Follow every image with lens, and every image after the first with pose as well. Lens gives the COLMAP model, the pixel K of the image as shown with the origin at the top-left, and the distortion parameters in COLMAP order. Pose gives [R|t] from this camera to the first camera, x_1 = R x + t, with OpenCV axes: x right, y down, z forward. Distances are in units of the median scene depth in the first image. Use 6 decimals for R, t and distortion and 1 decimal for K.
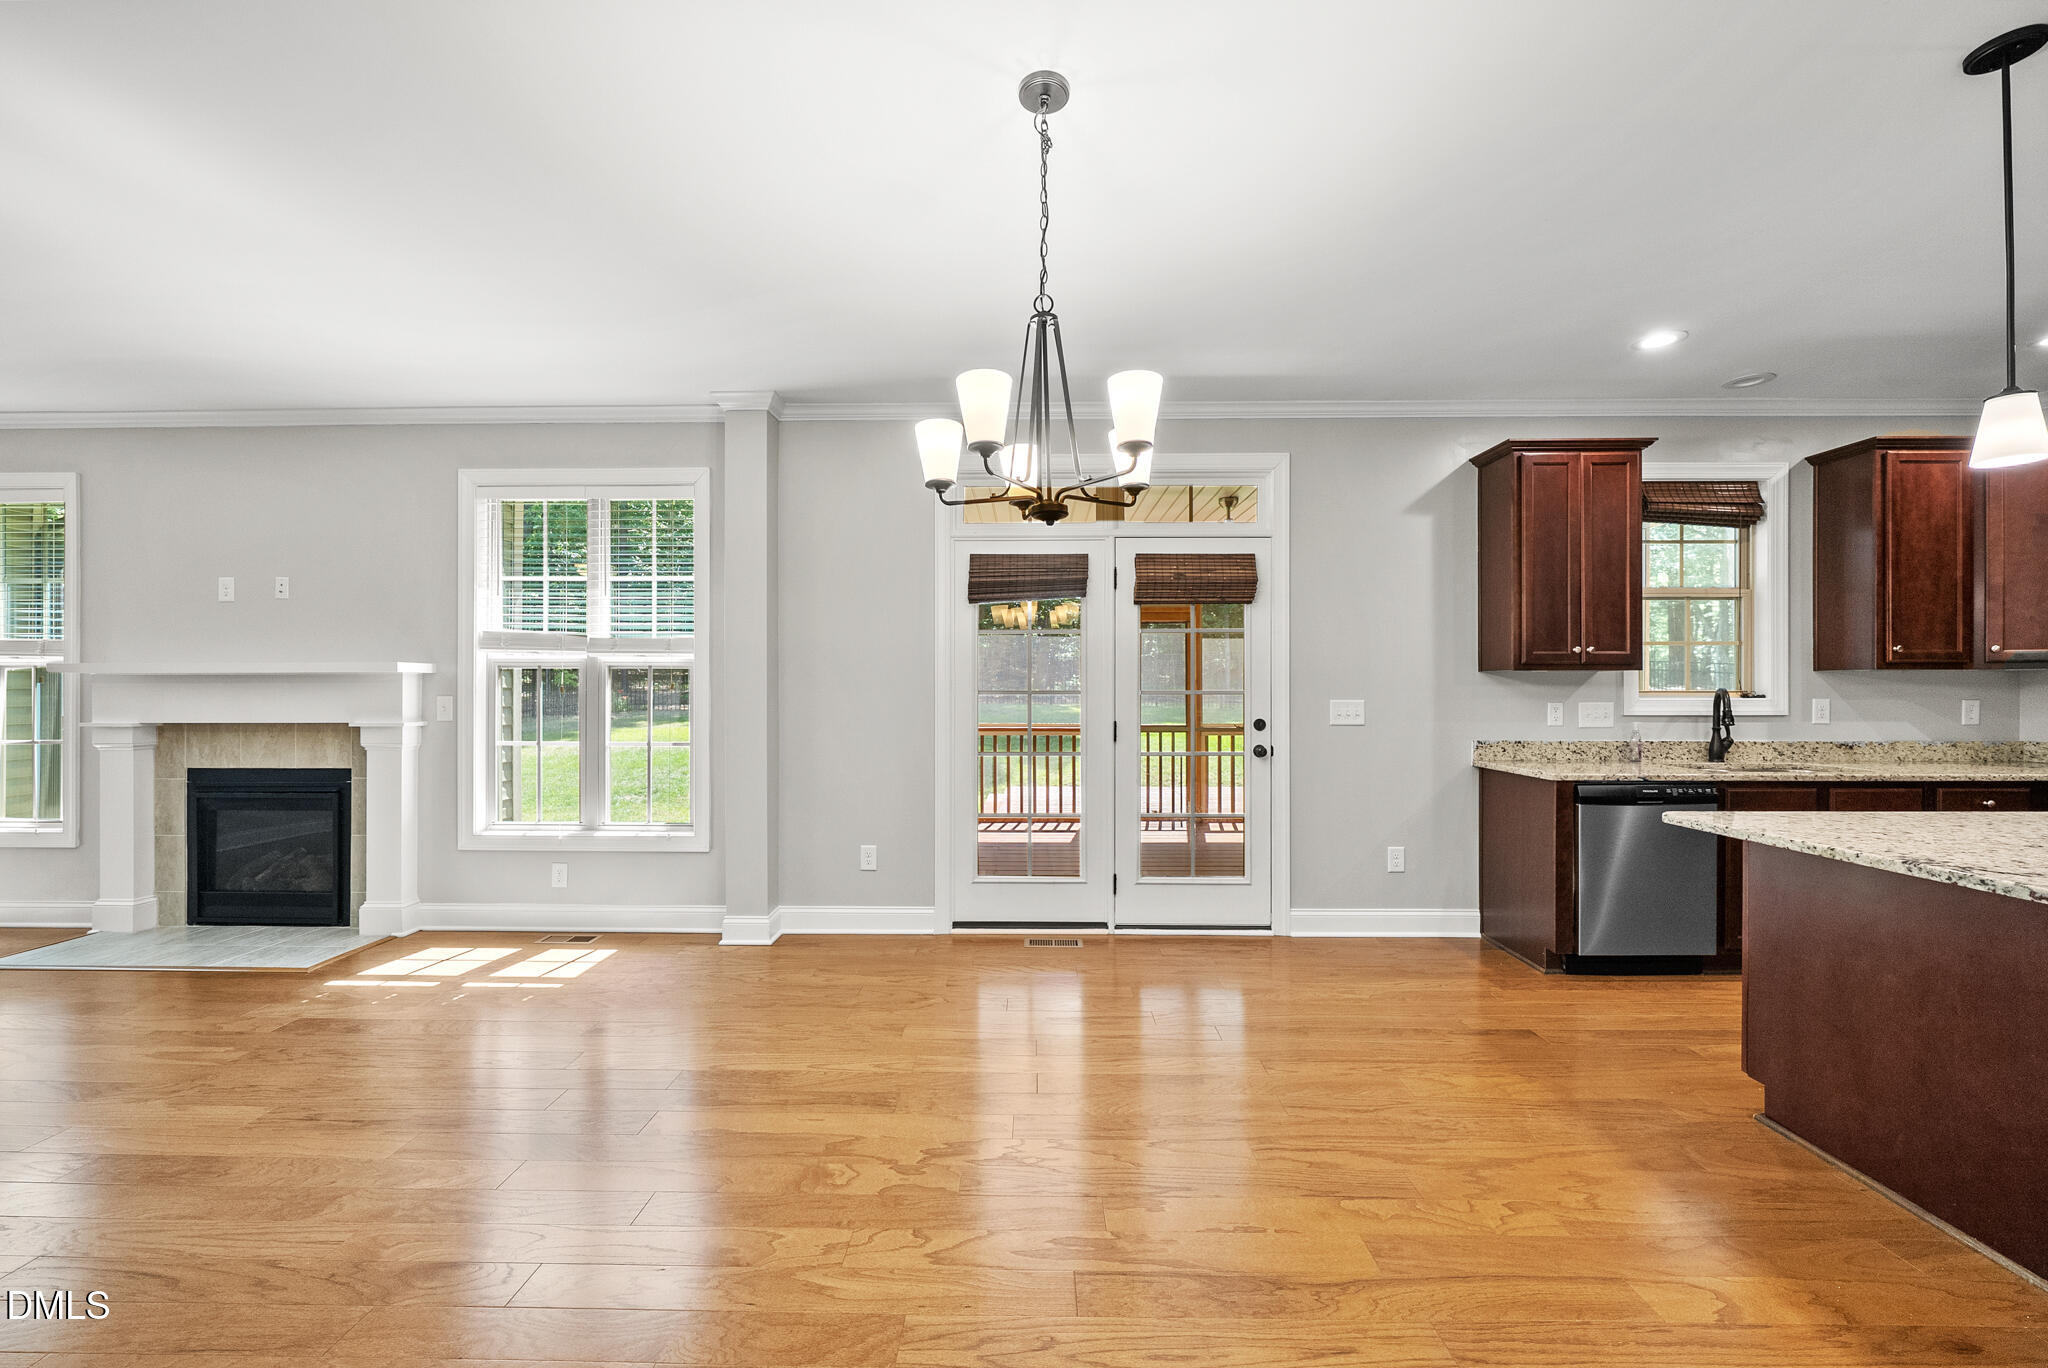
lens RADIAL K [[806.5, 0, 1024.0], [0, 806.5, 684.0], [0, 0, 1]] dist [-0.000496, 0.000131]
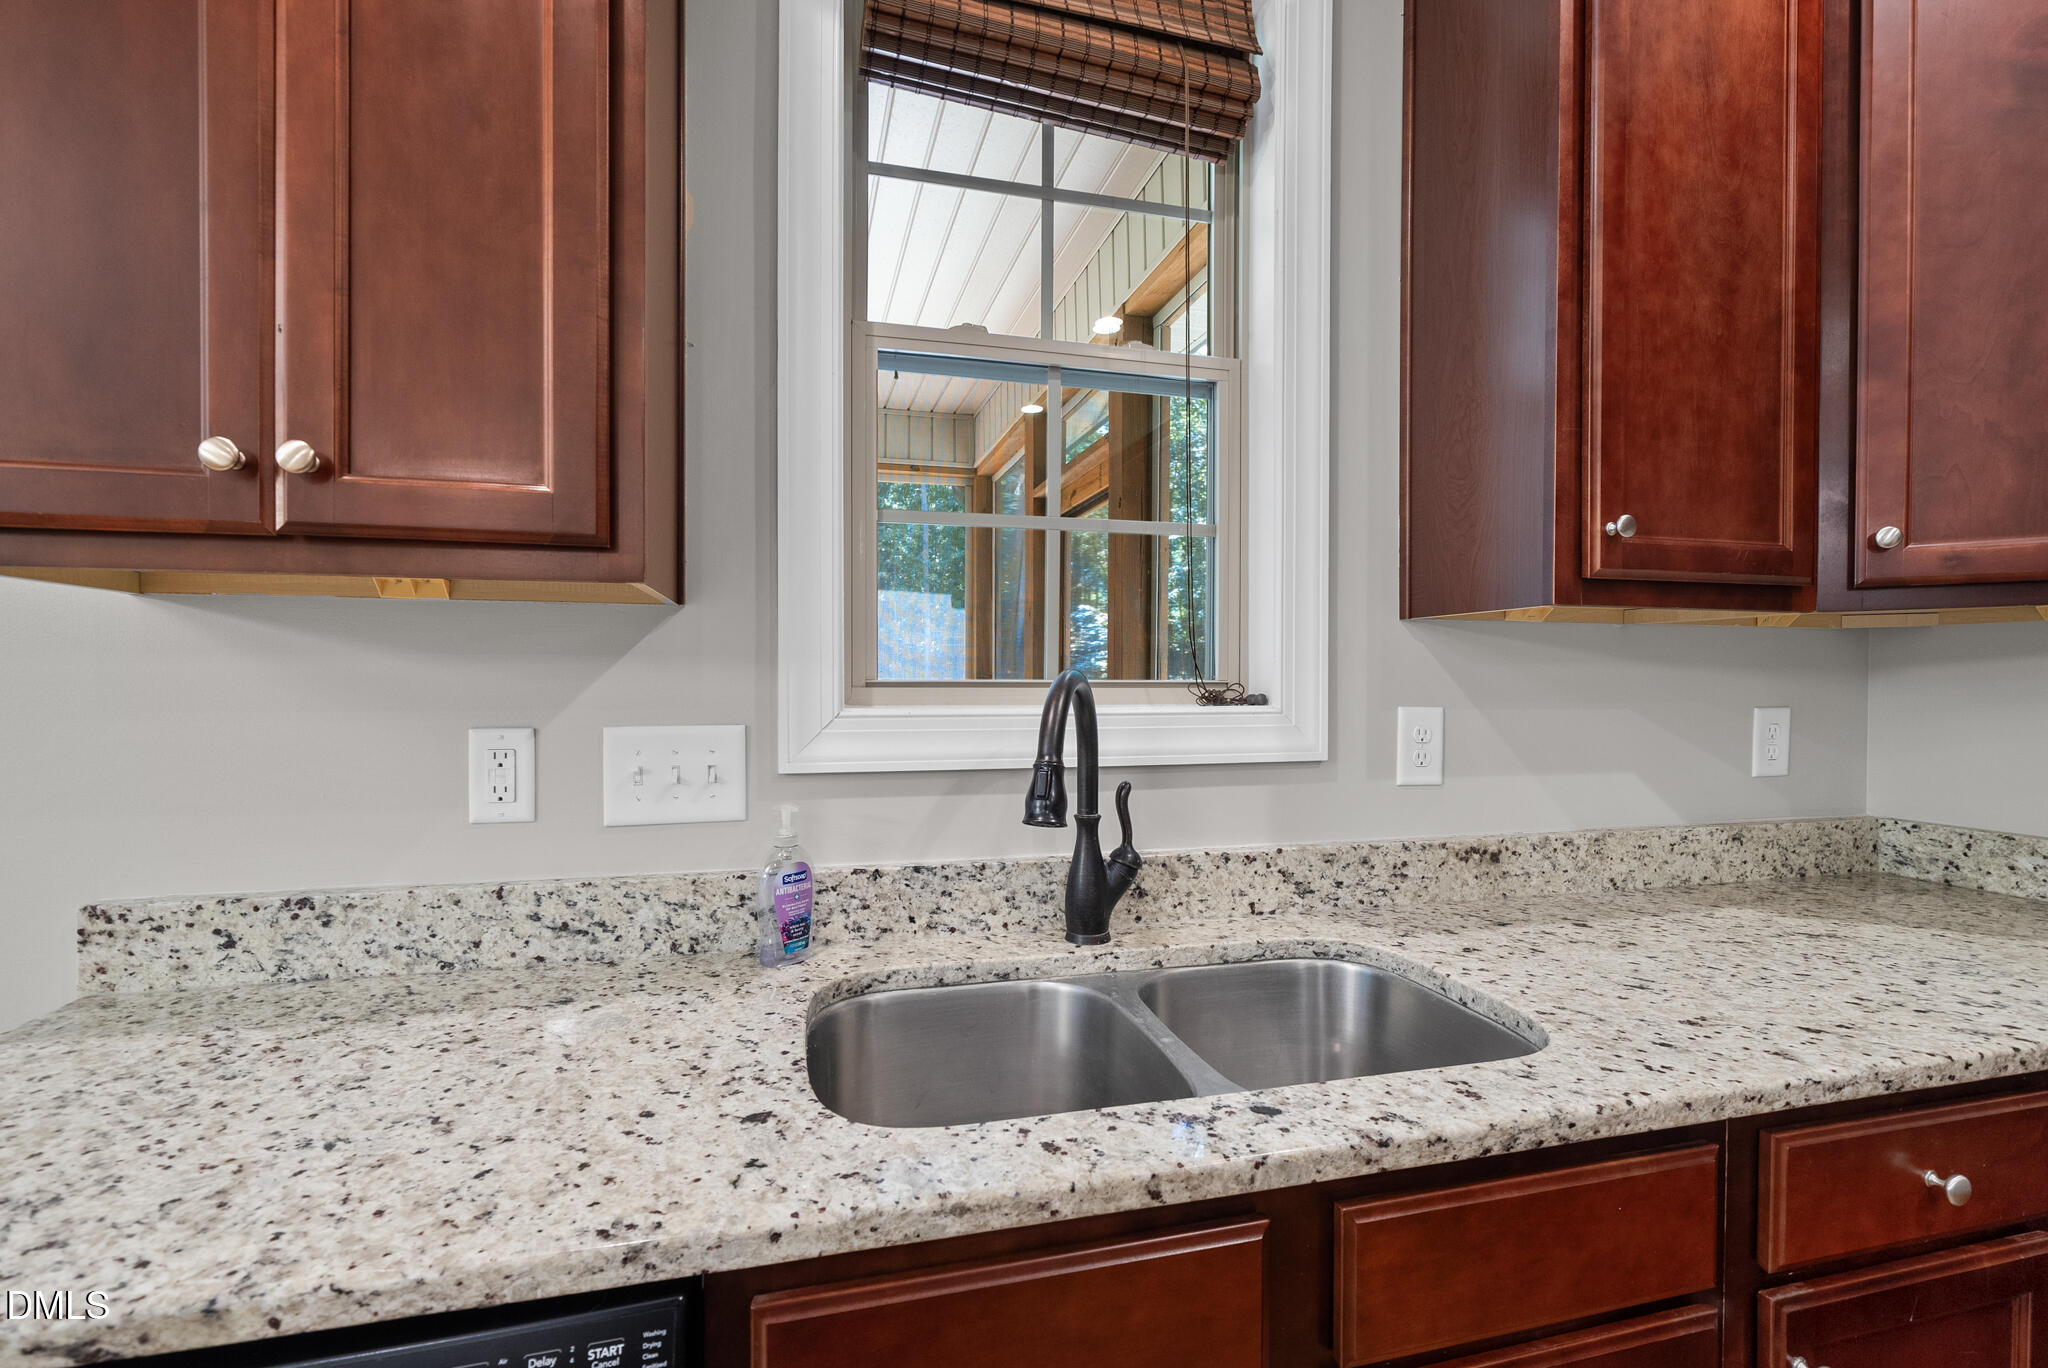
lens RADIAL K [[897.9, 0, 1024.0], [0, 897.9, 684.0], [0, 0, 1]] dist [-0.002821, -0.000065]
pose [[0.966417, 0.001149, 0.256975, 0.750779], [-0.003553, 0.999954, 0.008888, 0.006674], [-0.256953, -0.009503, 0.966377, 0.701450]]
